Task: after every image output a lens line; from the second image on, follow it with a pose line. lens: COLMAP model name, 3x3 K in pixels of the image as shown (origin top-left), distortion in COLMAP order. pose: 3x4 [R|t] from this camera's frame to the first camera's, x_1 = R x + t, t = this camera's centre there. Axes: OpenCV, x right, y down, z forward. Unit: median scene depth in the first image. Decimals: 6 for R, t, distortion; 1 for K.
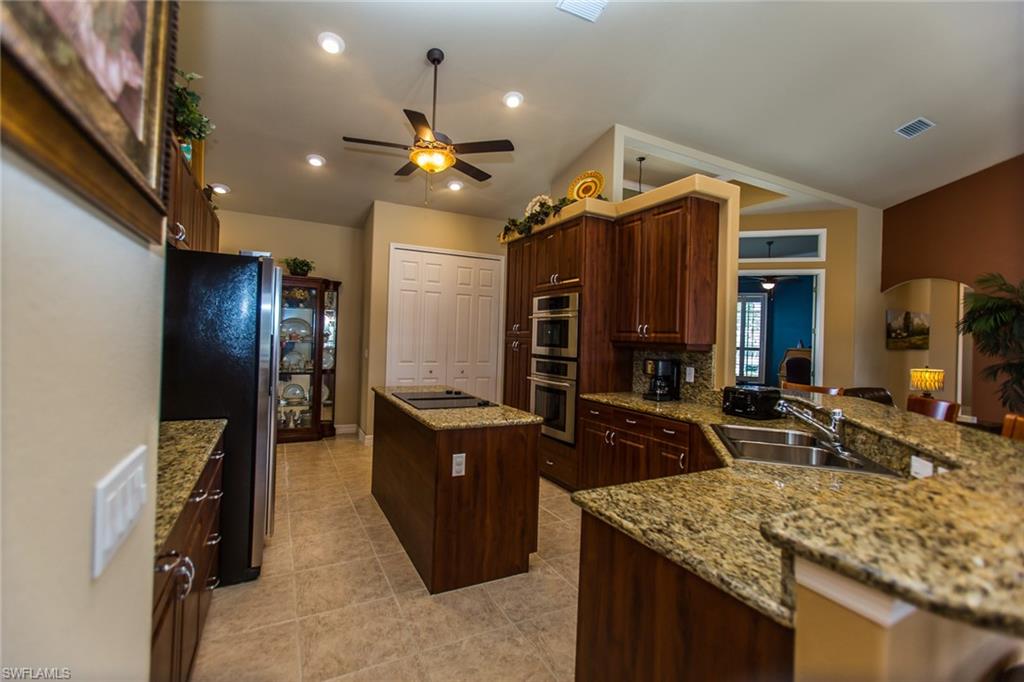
lens RADIAL K [[448.9, 0, 505.6], [0, 448.9, 334.7], [0, 0, 1]] dist [-0.008967, 0.007712]
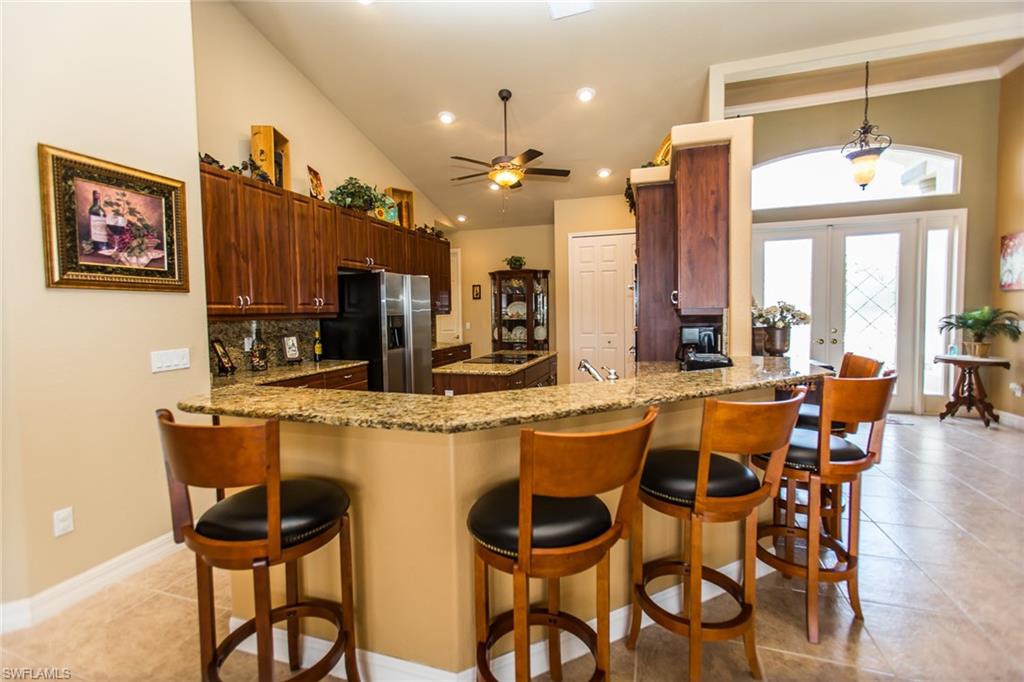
lens RADIAL K [[448.9, 0, 515.5], [0, 448.9, 339.5], [0, 0, 1]] dist [-0.008967, 0.007712]
pose [[0.707499, -0.002318, -0.706711, 0.795612], [0.050016, 0.997651, 0.046799, 0.021838], [0.704942, -0.068457, 0.705953, 0.068411]]
